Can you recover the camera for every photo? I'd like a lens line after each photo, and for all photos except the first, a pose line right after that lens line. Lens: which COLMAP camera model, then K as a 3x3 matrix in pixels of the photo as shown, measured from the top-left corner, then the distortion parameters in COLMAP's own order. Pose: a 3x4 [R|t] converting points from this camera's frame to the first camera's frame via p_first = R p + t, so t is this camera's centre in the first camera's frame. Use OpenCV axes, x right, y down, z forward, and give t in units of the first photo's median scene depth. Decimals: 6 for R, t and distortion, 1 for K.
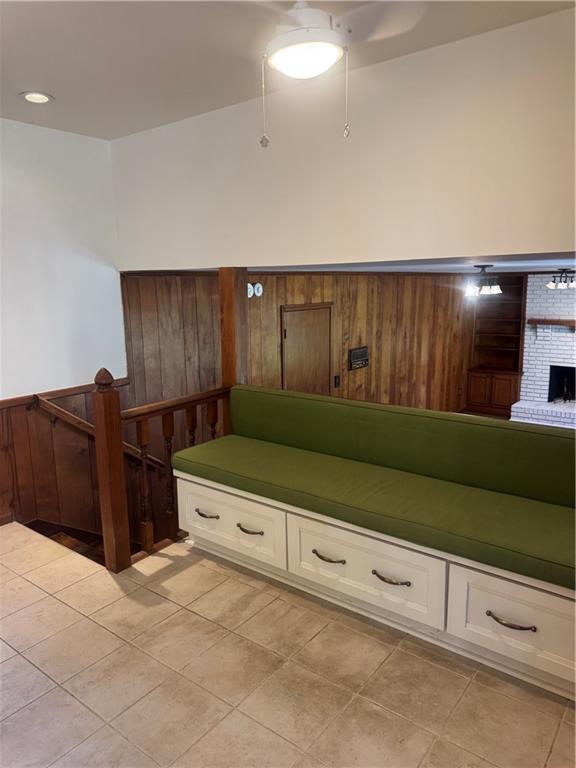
lens RADIAL K [[540.8, 0, 291.6], [0, 540.8, 383.7], [0, 0, 1]] dist [0.003754, -0.003511]
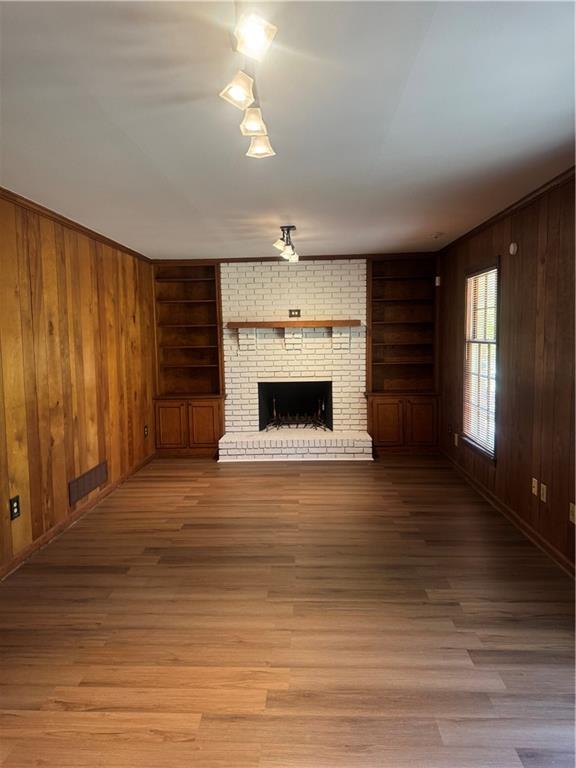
lens RADIAL K [[540.8, 0, 292.7], [0, 540.8, 384.2], [0, 0, 1]] dist [0.003754, -0.003511]
pose [[0.811826, -0.060710, 0.580735, 0.073148], [0.117441, 0.991232, -0.060550, 0.020867], [-0.571967, 0.117359, 0.811838, 0.352934]]
